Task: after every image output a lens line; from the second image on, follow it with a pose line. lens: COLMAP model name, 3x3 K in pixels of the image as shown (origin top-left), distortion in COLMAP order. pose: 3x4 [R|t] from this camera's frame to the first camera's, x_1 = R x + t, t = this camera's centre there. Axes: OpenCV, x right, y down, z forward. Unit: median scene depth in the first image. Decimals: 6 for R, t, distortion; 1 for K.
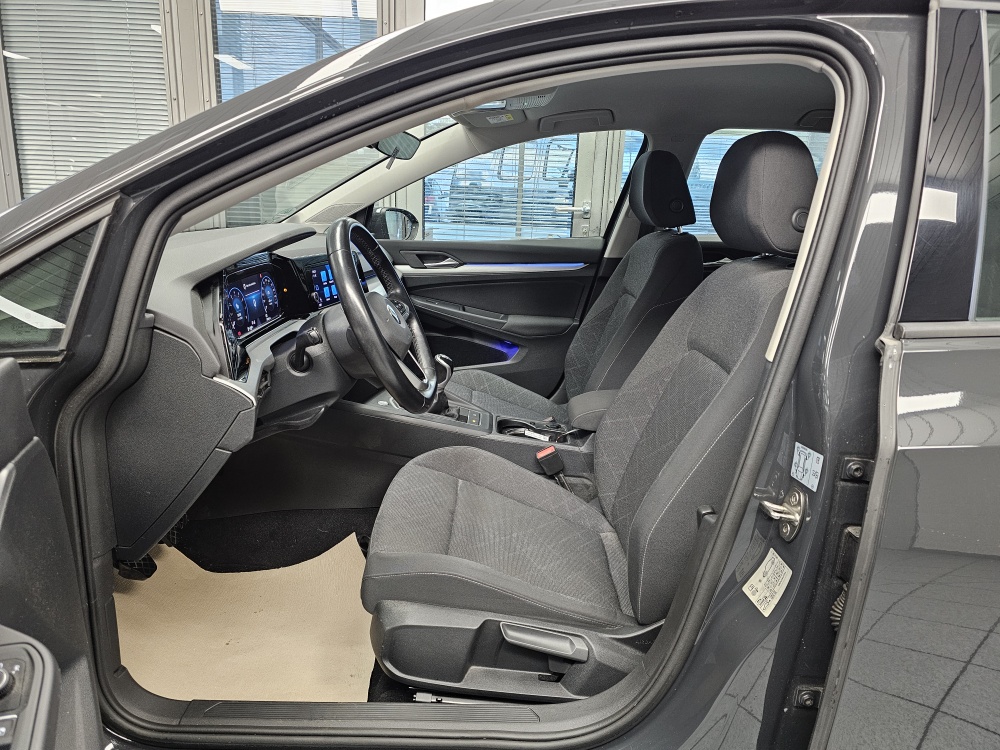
lens RADIAL K [[680.2, 0, 498.8], [0, 680.2, 368.5], [0, 0, 1]] dist [0.039567, -0.020483]
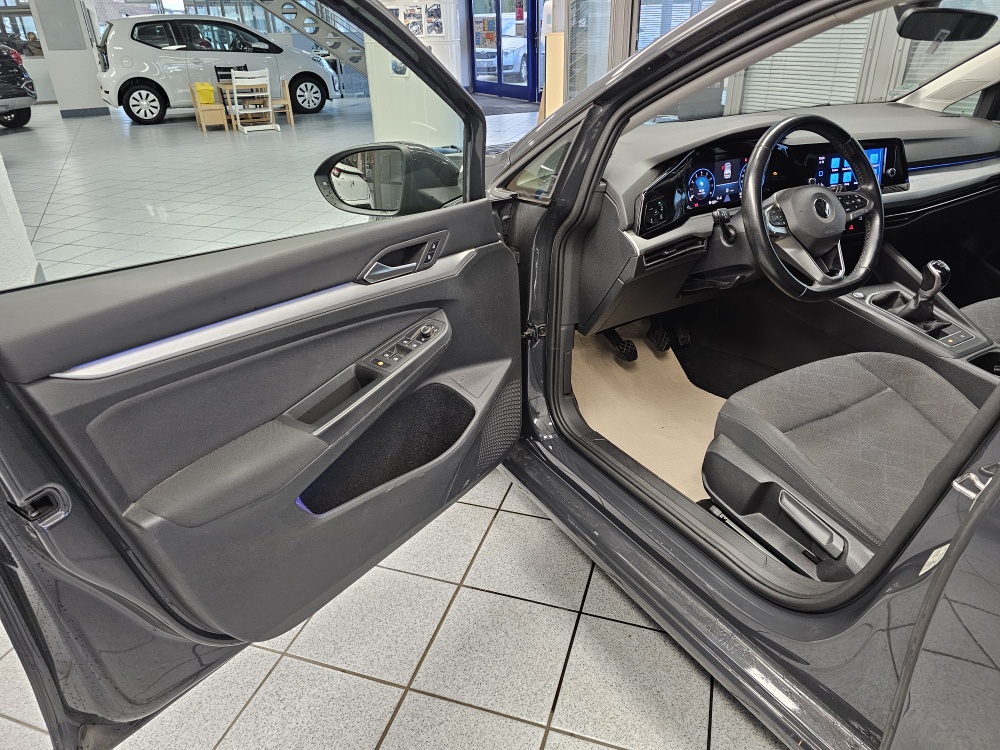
lens RADIAL K [[680.2, 0, 498.7], [0, 680.2, 378.9], [0, 0, 1]] dist [0.039567, -0.020483]
pose [[0.496837, 0.356577, -0.791205, 0.625504], [-0.178285, 0.934183, 0.309059, -0.082135], [0.849333, -0.012492, 0.527709, -0.030287]]
